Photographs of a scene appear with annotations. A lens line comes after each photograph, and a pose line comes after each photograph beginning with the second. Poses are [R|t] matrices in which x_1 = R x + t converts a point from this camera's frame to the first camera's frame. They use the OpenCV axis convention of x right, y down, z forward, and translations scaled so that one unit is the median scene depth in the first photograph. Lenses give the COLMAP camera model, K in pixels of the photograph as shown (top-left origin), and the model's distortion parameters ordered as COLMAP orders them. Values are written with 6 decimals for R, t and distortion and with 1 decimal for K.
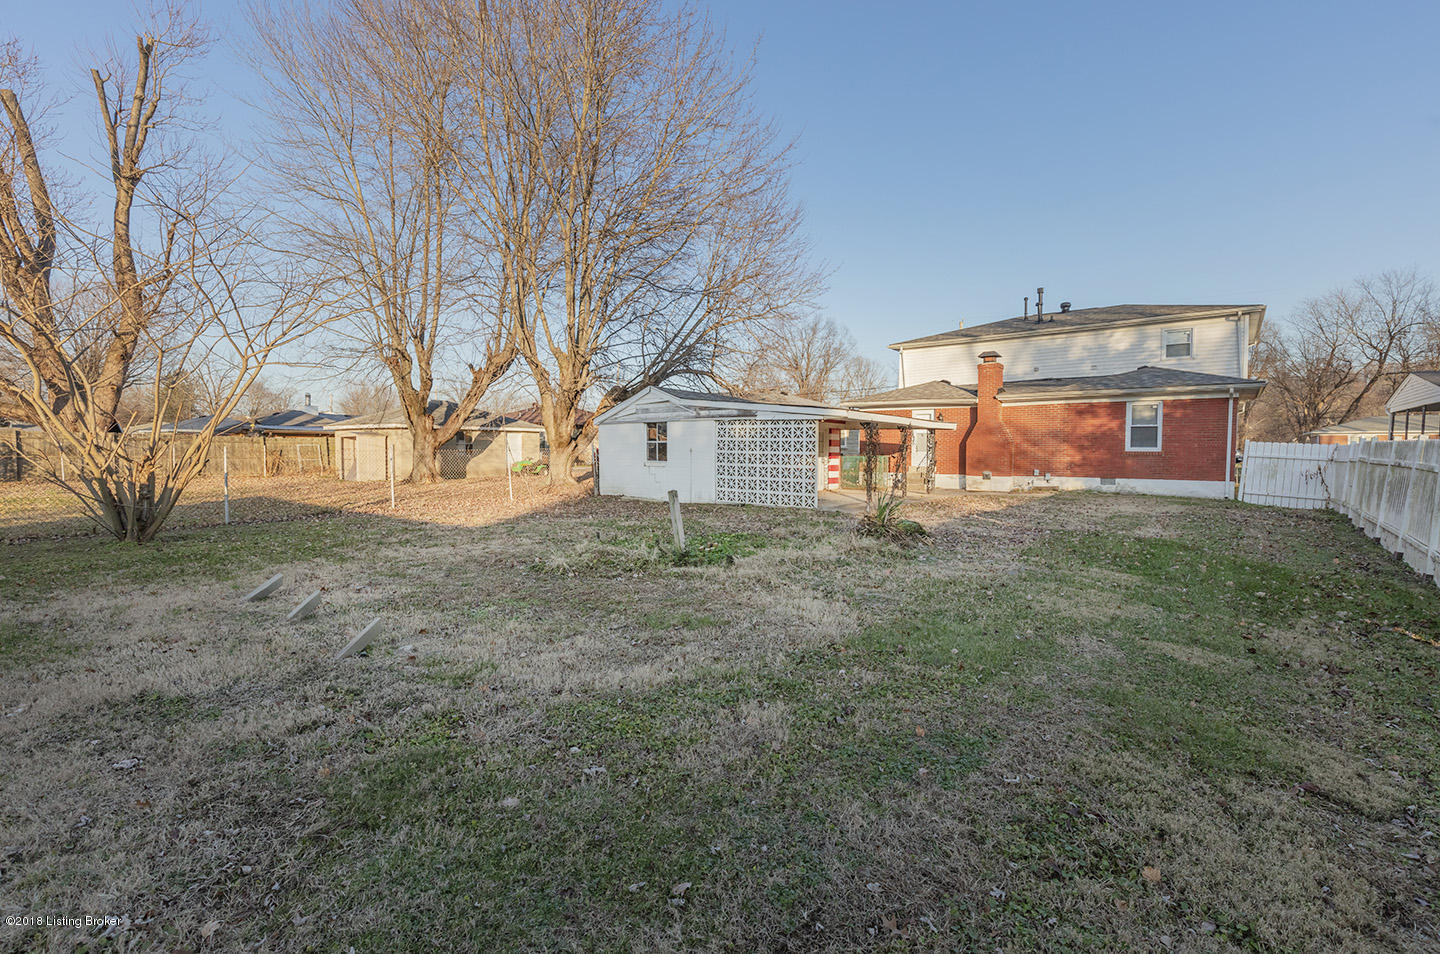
lens RADIAL K [[651.7, 0, 733.3], [0, 651.7, 461.7], [0, 0, 1]] dist [0.008007, -0.000026]
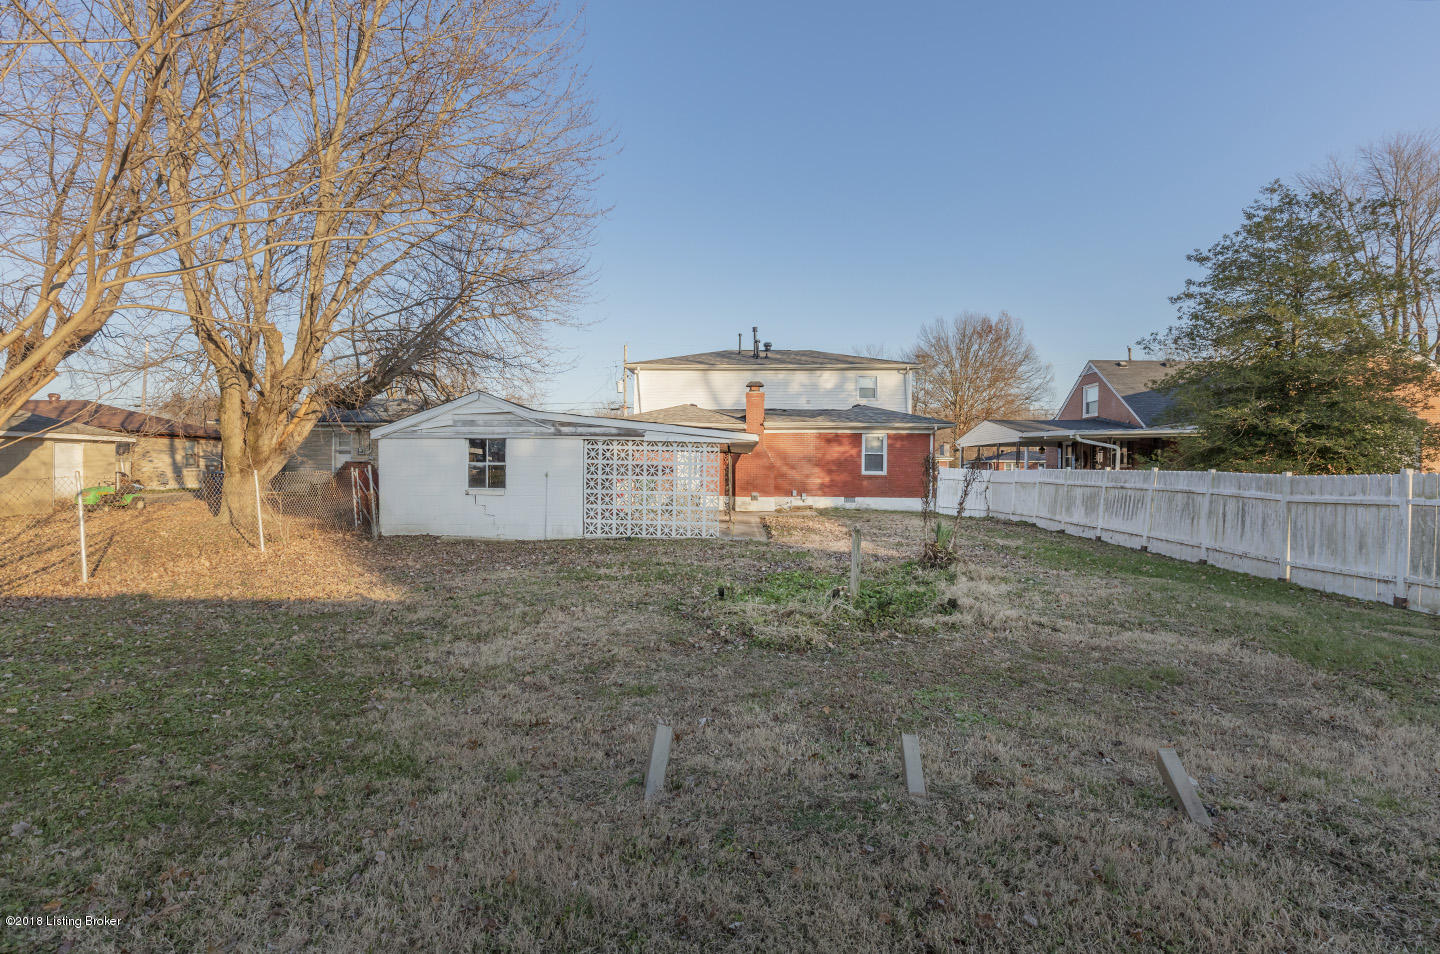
lens RADIAL K [[651.7, 0, 733.3], [0, 651.7, 461.7], [0, 0, 1]] dist [0.008007, -0.000026]
pose [[0.808287, 0.011020, 0.588685, -0.291755], [0.004590, 0.999677, -0.025016, -0.010247], [-0.588771, 0.022922, 0.807975, 0.168809]]
